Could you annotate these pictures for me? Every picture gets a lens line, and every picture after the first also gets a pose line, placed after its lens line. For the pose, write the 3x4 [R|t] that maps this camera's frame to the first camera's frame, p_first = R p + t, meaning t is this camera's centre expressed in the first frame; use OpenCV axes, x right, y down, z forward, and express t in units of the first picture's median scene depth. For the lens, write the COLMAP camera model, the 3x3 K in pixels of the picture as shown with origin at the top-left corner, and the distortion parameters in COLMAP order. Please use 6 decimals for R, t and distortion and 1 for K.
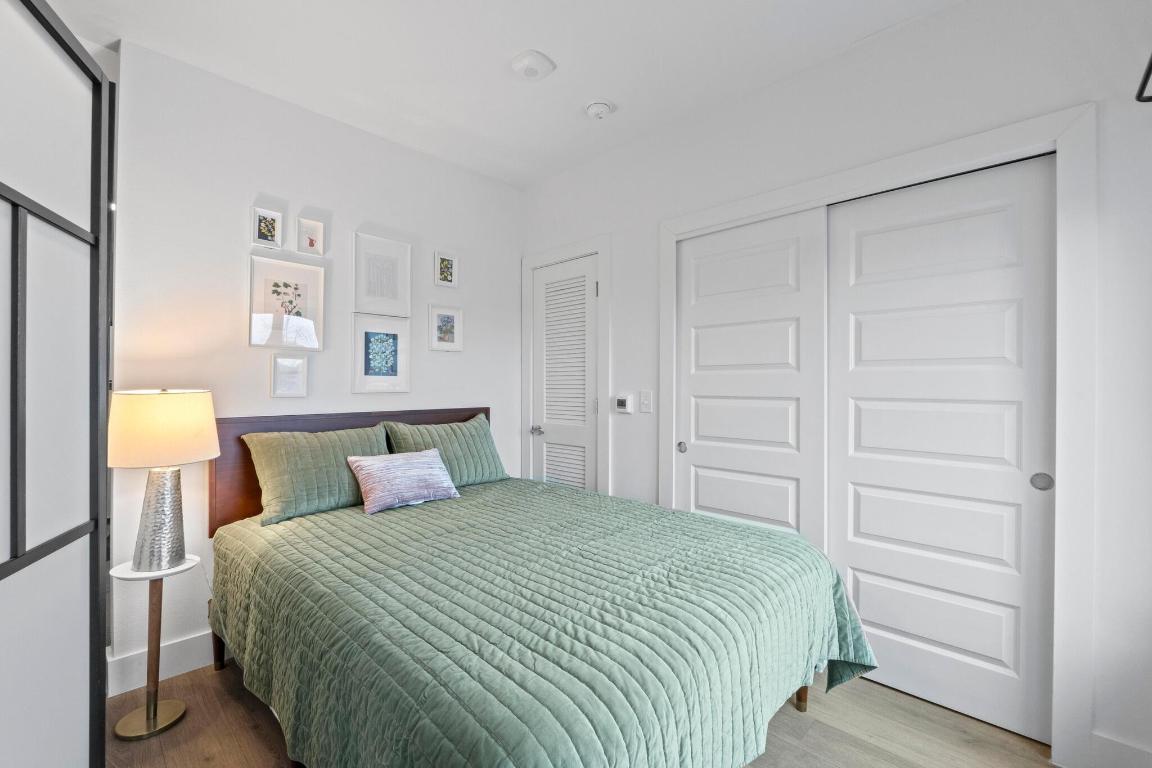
lens RADIAL K [[493.7, 0, 570.3], [0, 493.7, 381.6], [0, 0, 1]] dist [-0.003212, -0.000810]
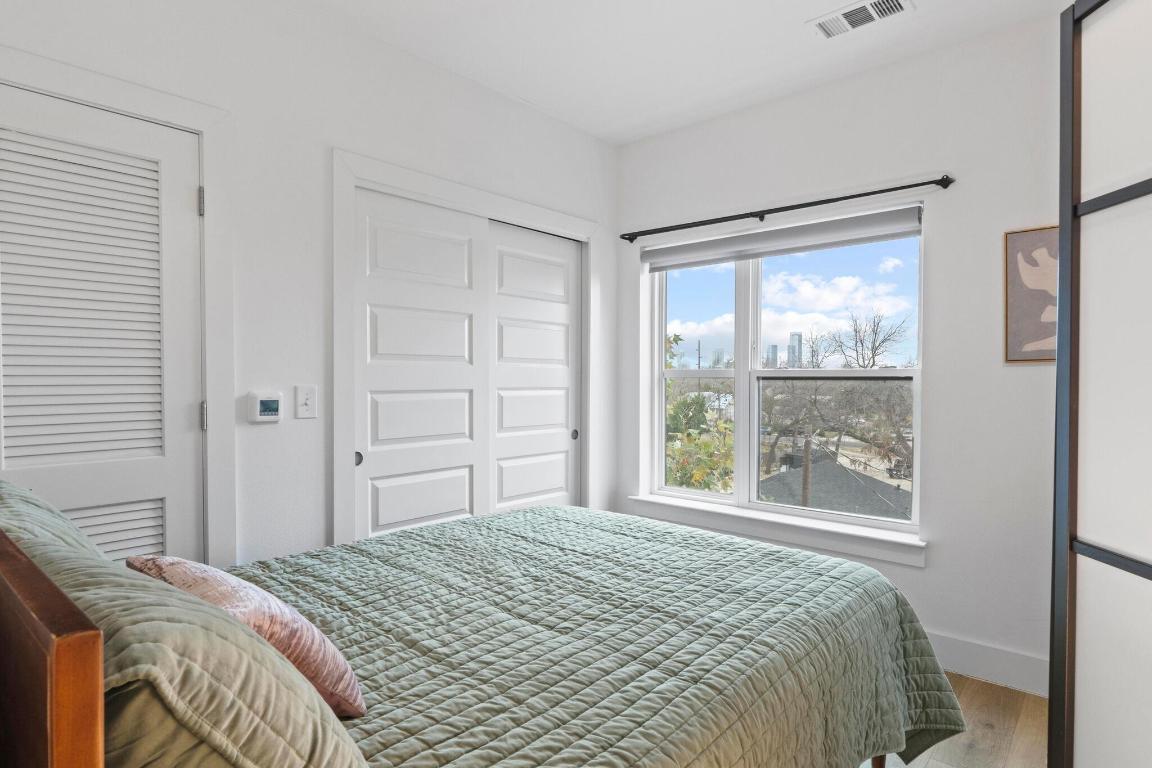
lens RADIAL K [[632.6, 0, 576.0], [0, 632.6, 384.0], [0, 0, 1]] dist [0.000168, 0.000003]
pose [[-0.063413, -0.010948, 0.997927, -0.912935], [-0.007217, 0.999919, 0.010511, 0.005606], [-0.997961, -0.006535, -0.063487, 0.855876]]
